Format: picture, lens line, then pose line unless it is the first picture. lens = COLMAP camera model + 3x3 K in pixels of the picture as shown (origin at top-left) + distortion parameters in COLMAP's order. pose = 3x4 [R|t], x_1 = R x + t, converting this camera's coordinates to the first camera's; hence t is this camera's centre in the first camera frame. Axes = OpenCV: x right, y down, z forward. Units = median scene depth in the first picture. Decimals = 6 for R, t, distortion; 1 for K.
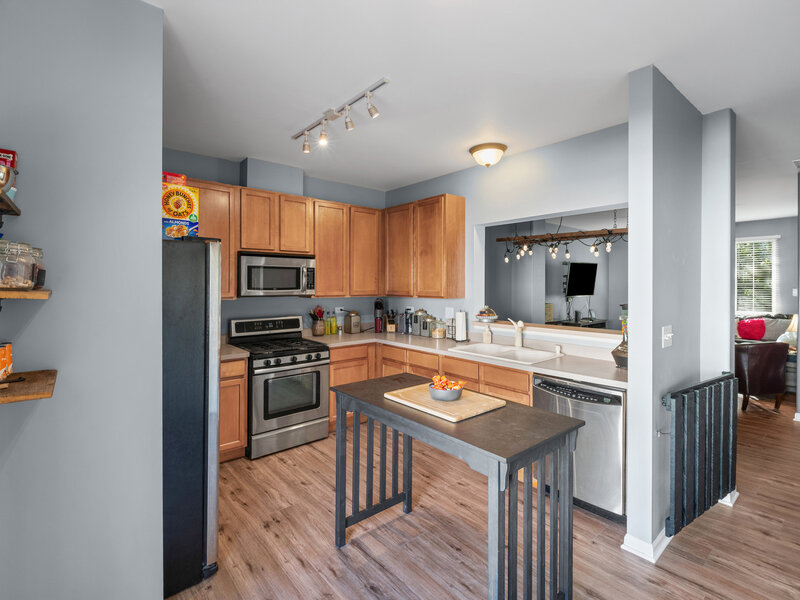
lens RADIAL K [[382.7, 0, 396.5], [0, 382.7, 283.6], [0, 0, 1]] dist [0.001816, -0.001131]
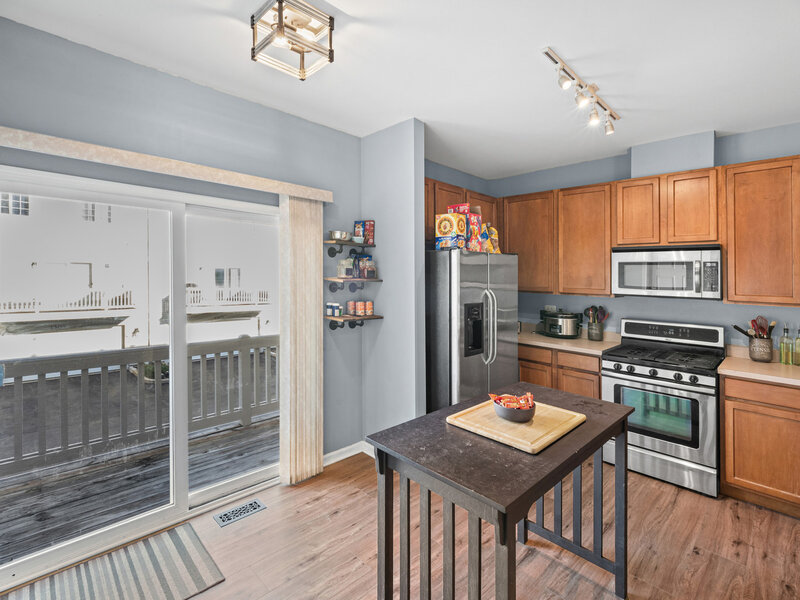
lens RADIAL K [[382.7, 0, 396.5], [0, 382.7, 283.6], [0, 0, 1]] dist [0.001816, -0.001131]
pose [[0.077591, 0.020862, -0.996767, 0.464904], [-0.019424, 0.999623, 0.019410, -0.001872], [0.996796, 0.017855, 0.077967, 0.333893]]
